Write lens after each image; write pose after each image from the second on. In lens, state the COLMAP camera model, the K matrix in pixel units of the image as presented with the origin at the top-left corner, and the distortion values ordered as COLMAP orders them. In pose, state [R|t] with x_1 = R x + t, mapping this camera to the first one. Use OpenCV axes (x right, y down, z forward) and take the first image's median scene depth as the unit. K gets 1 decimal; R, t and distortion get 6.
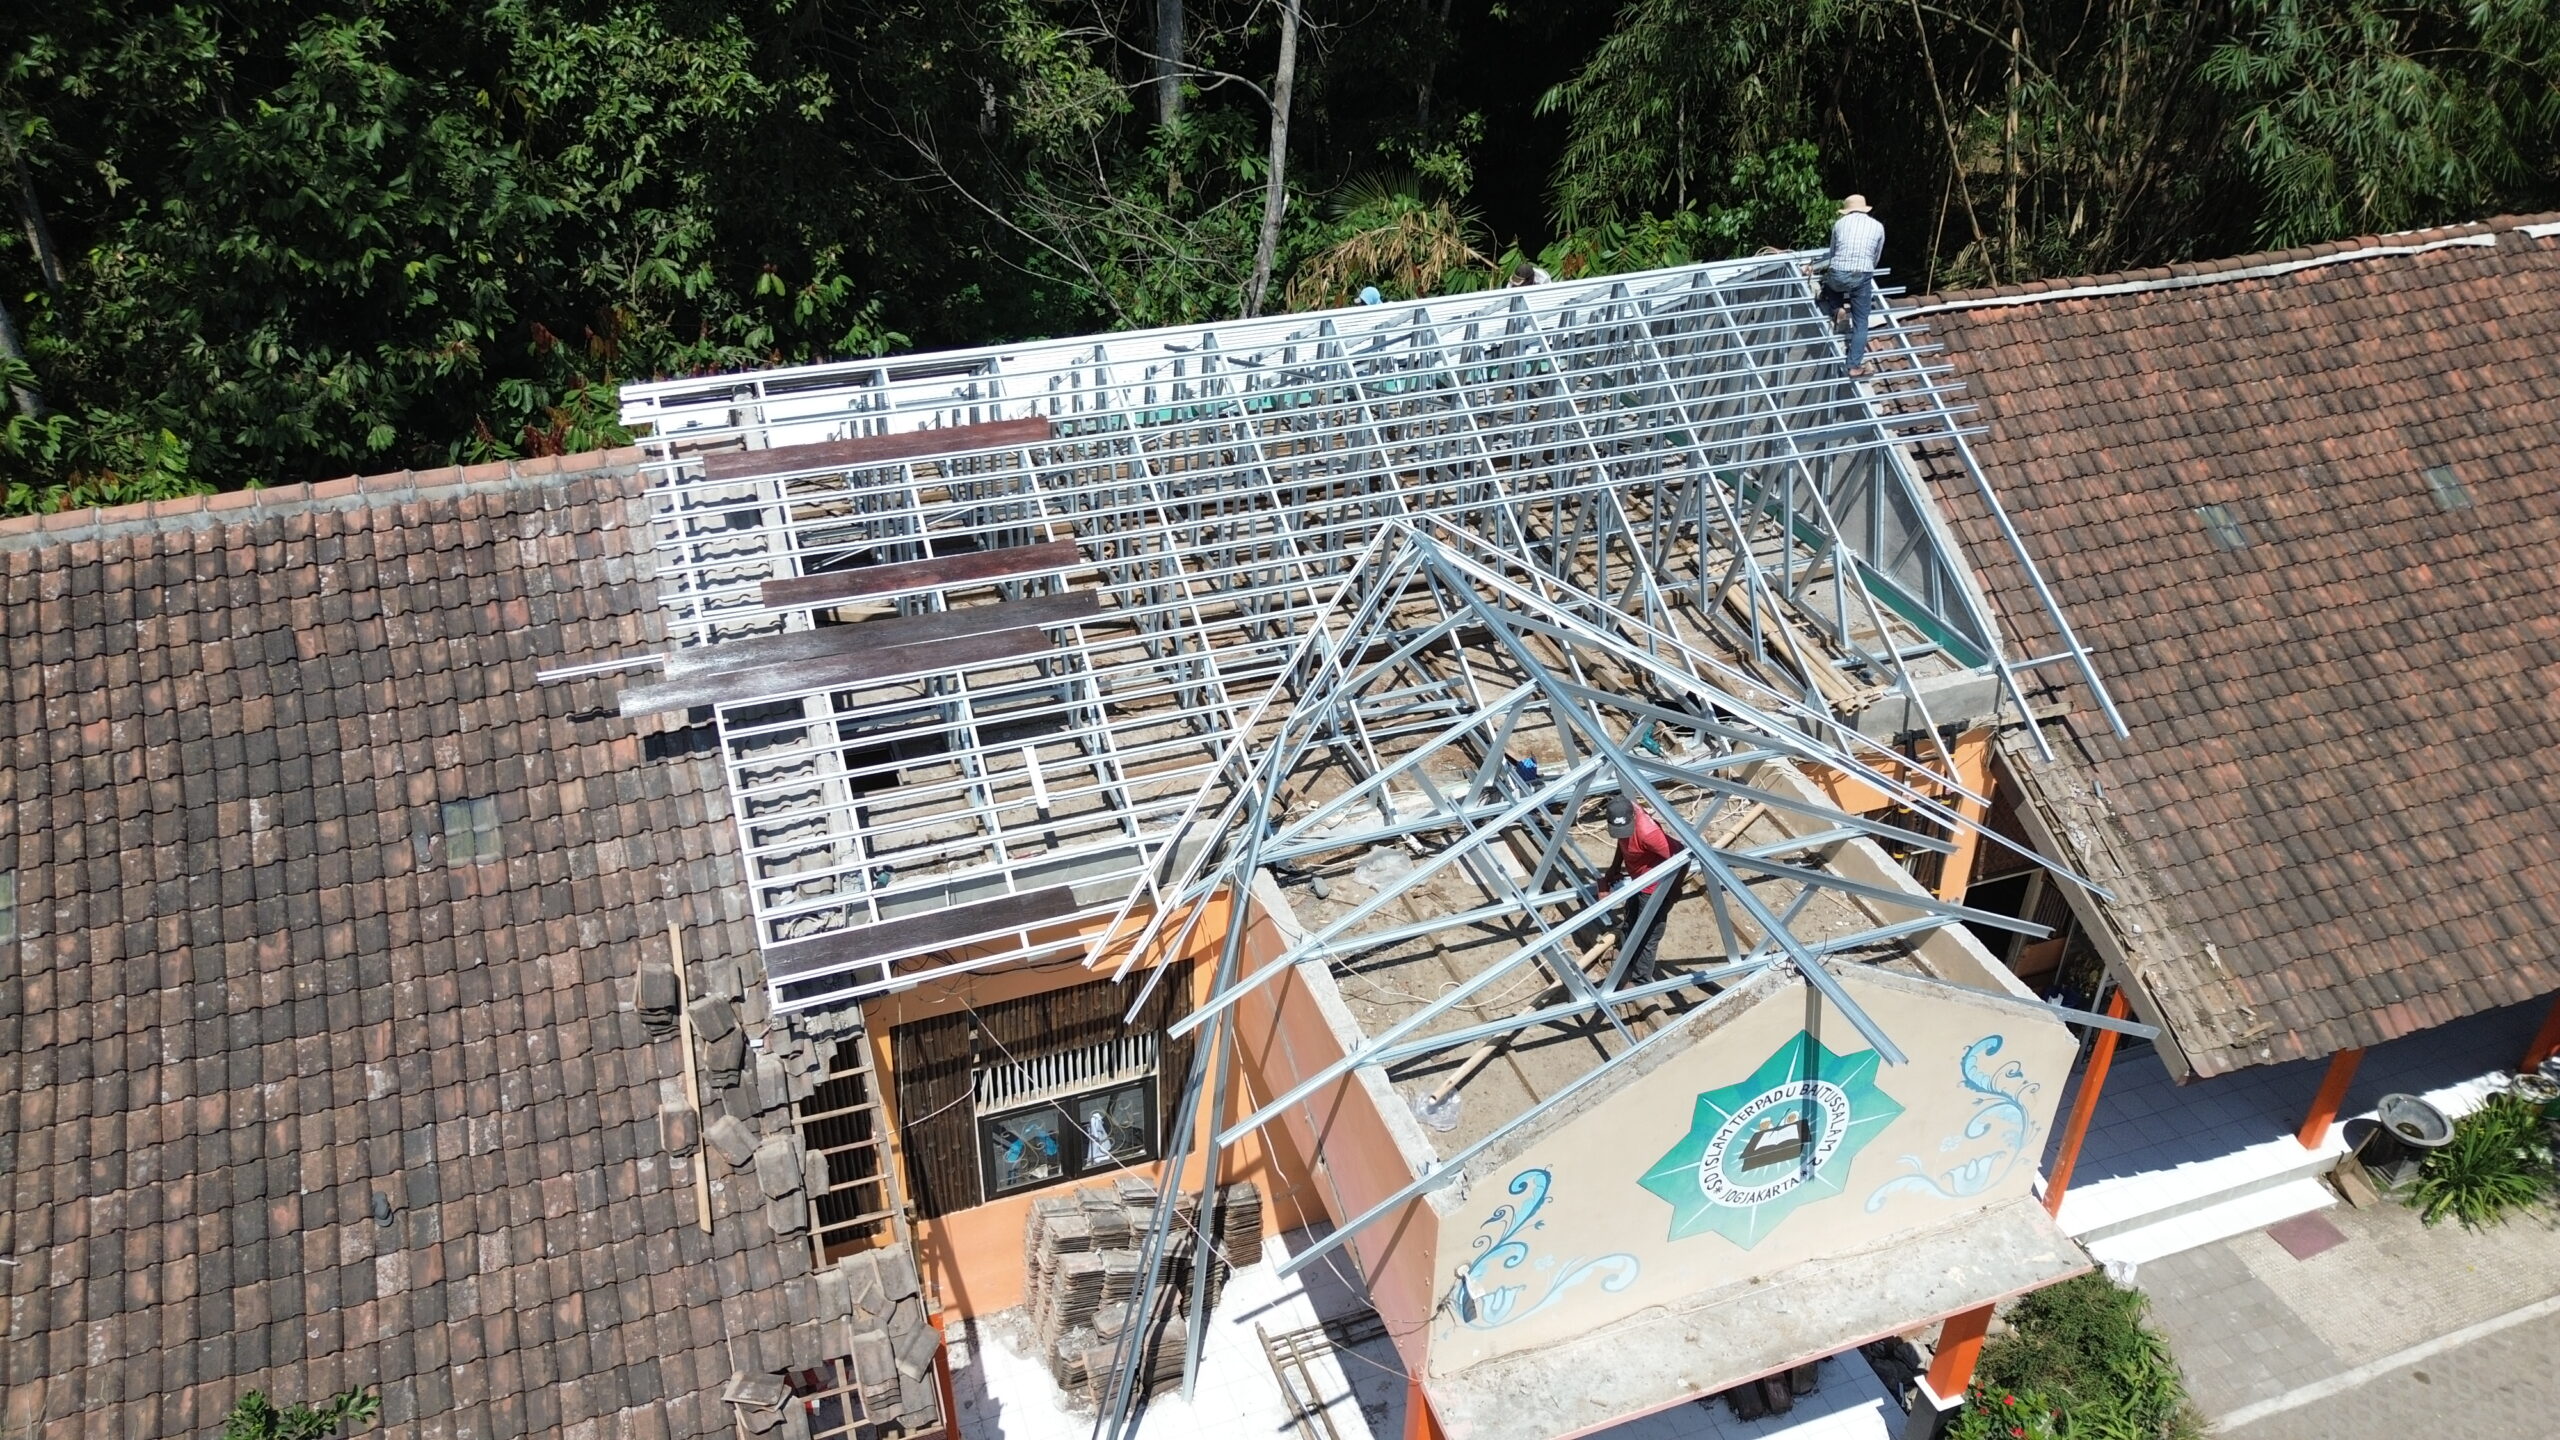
lens RADIAL K [[1817.1, 0, 1280.9], [0, 1817.1, 727.0], [0, 0, 1]] dist [0.055636, -0.054320]
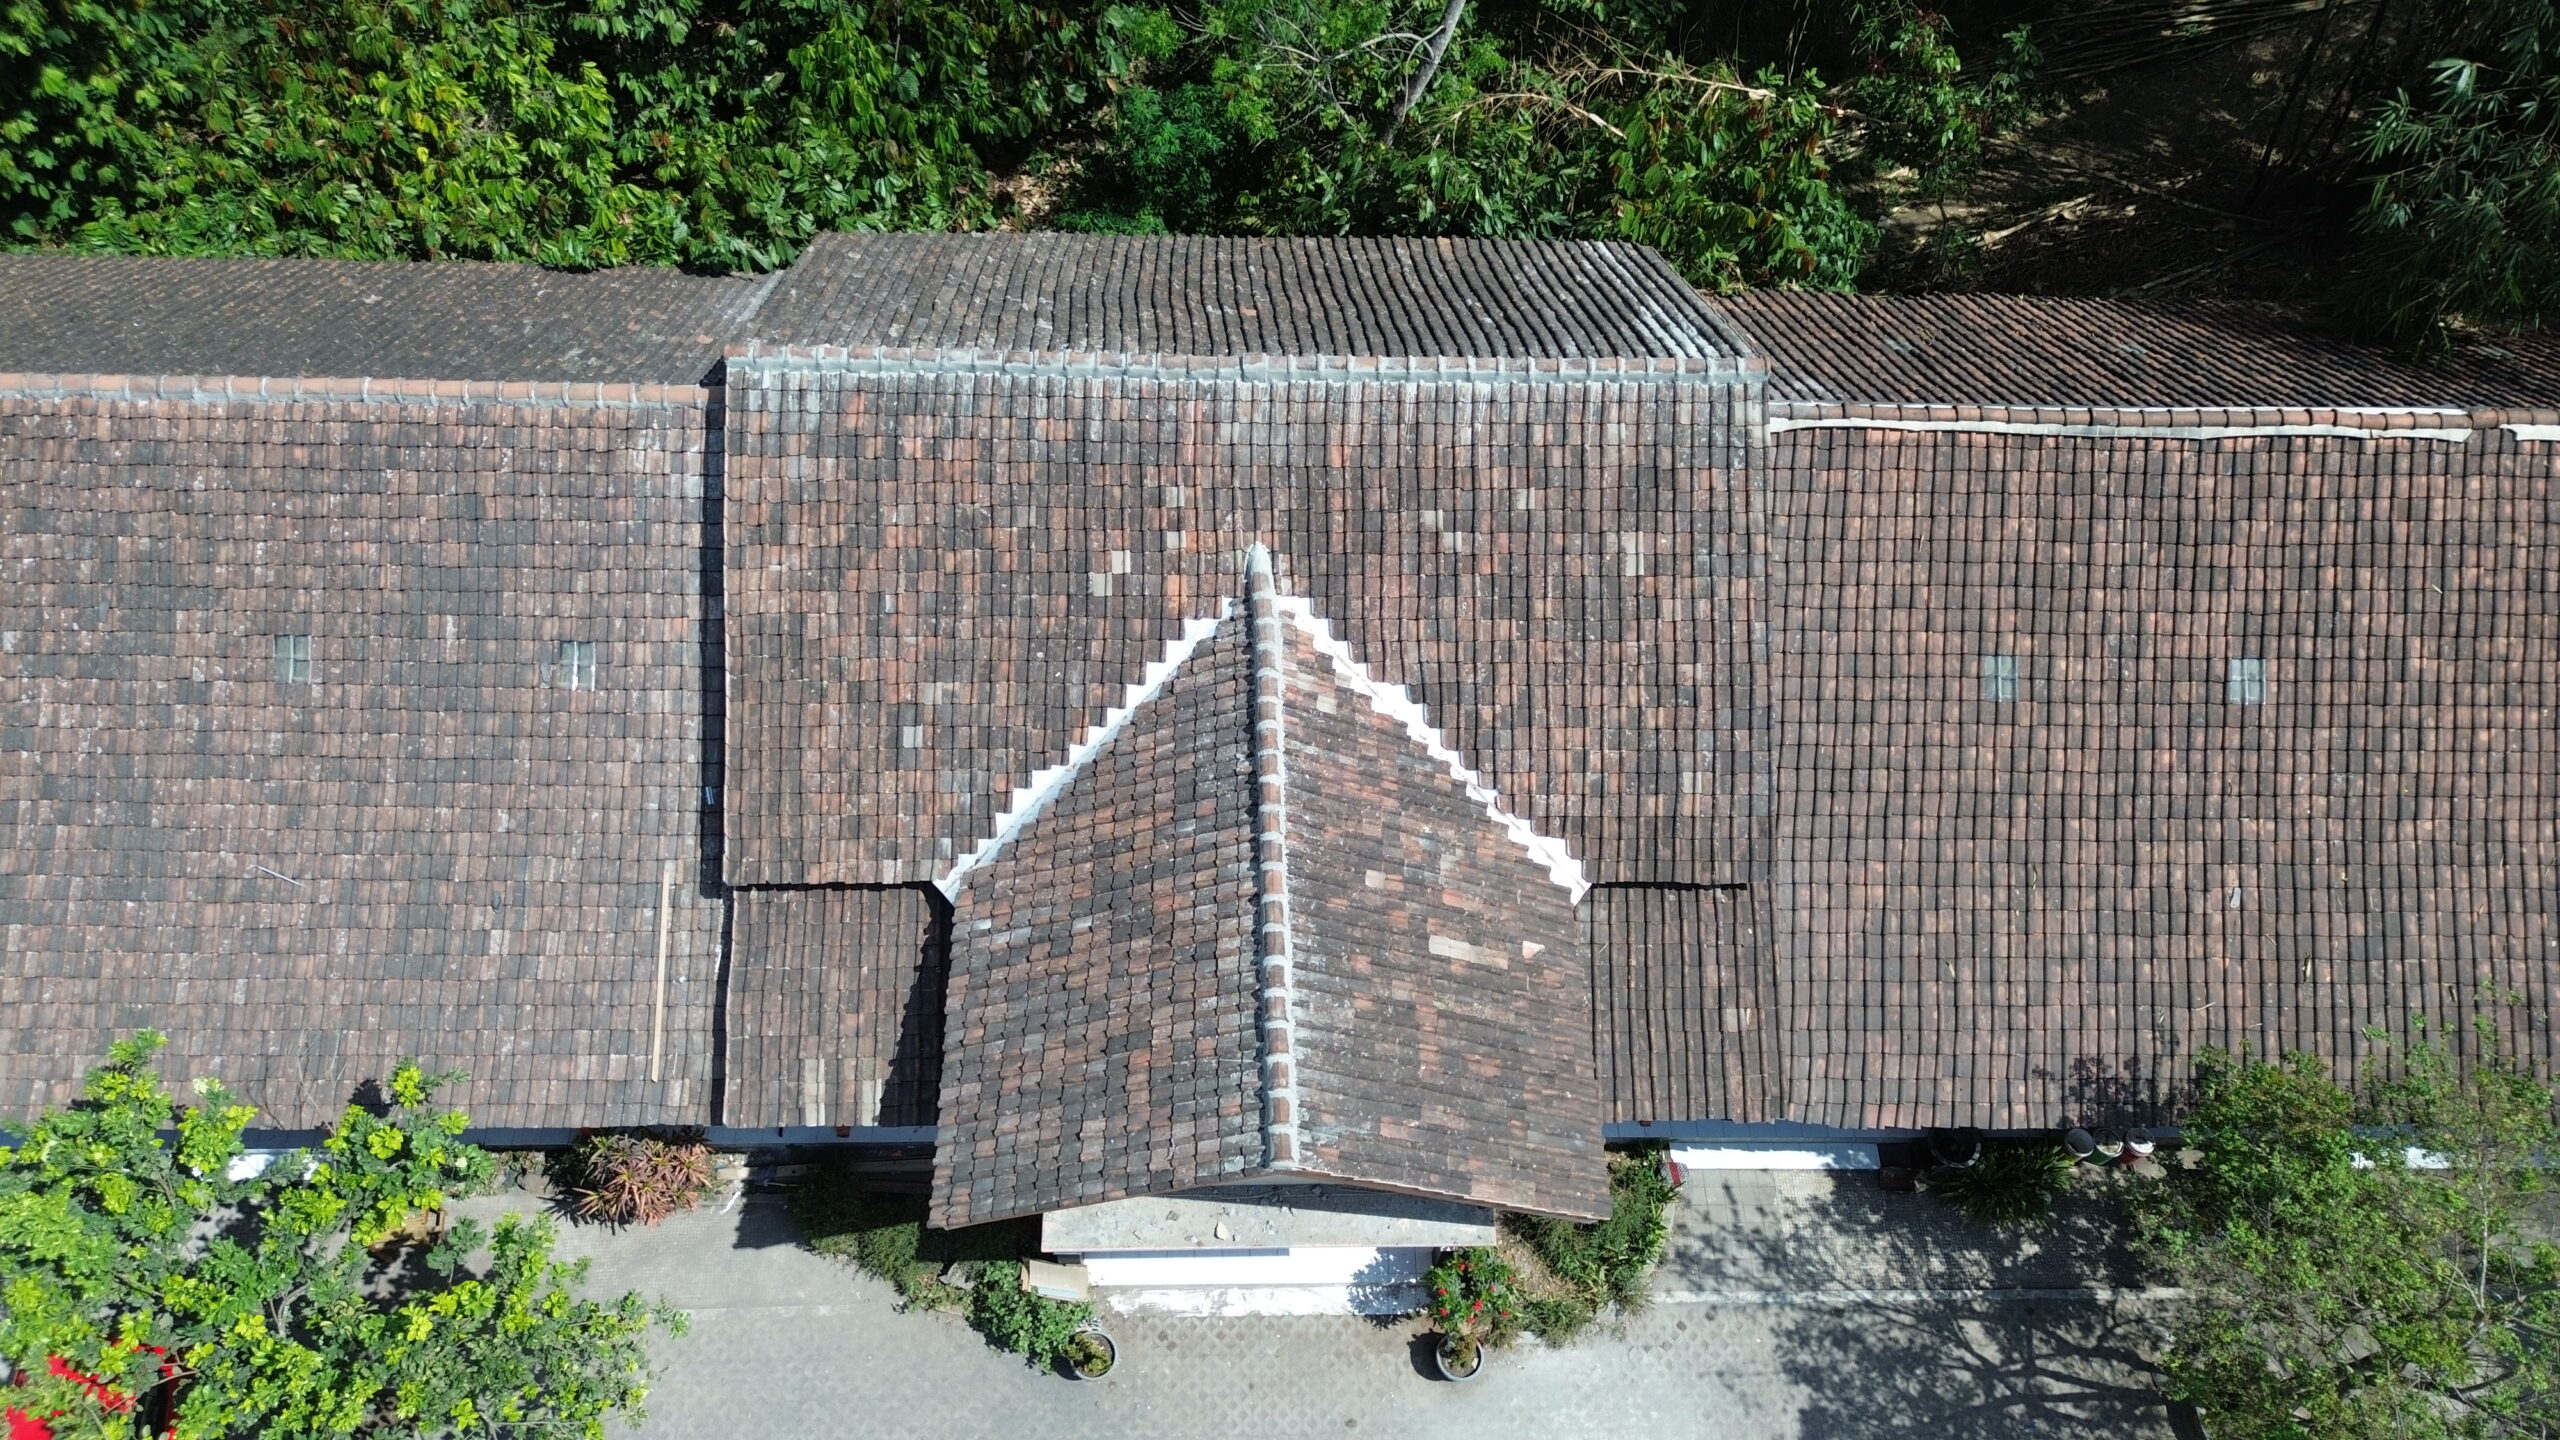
lens RADIAL K [[1817.1, 0, 1285.1], [0, 1817.1, 718.4], [0, 0, 1]] dist [0.055636, -0.054320]
pose [[0.946143, 0.283846, -0.155710, 0.319231], [-0.196742, 0.886061, 0.419749, -0.572685], [0.257113, -0.366508, 0.894184, -0.197642]]
